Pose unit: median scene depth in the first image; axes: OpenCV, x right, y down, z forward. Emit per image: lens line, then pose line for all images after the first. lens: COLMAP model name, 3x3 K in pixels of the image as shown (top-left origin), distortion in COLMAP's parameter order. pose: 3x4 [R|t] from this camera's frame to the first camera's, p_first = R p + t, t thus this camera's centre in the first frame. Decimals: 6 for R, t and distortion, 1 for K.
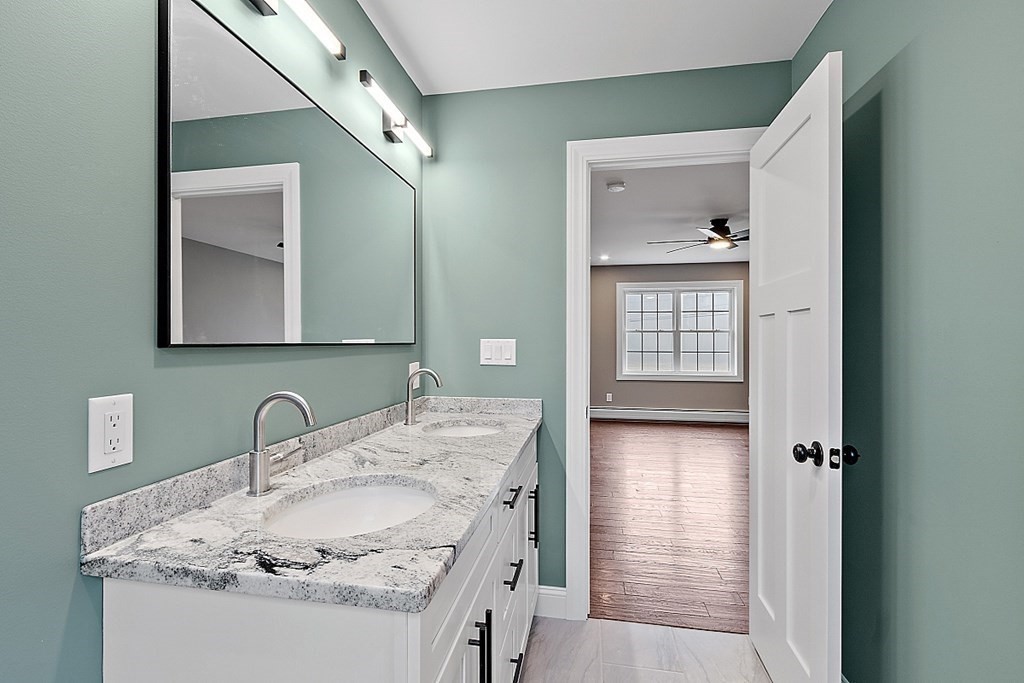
lens RADIAL K [[454.8, 0, 514.8], [0, 454.8, 344.4], [0, 0, 1]] dist [-0.001023, 0.000094]
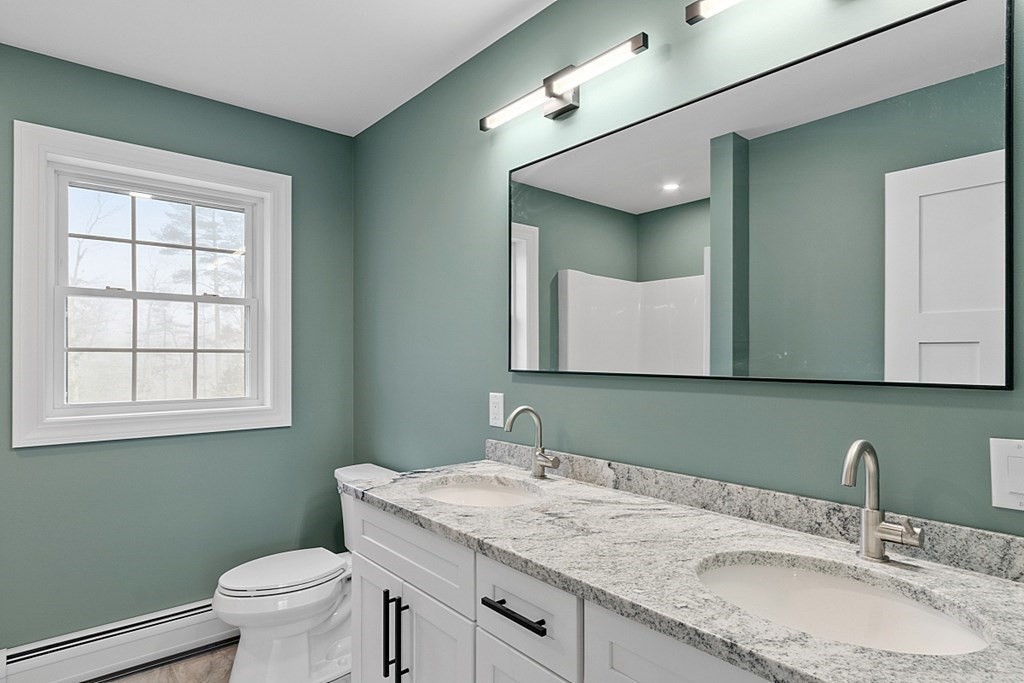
lens RADIAL K [[538.2, 0, 507.1], [0, 538.2, 348.7], [0, 0, 1]] dist [0.001137, 0.000888]
pose [[-0.608706, -0.013405, -0.793283, 0.688563], [-0.013223, 0.999890, -0.006749, -0.051240], [0.793286, 0.006381, -0.608816, 1.590040]]
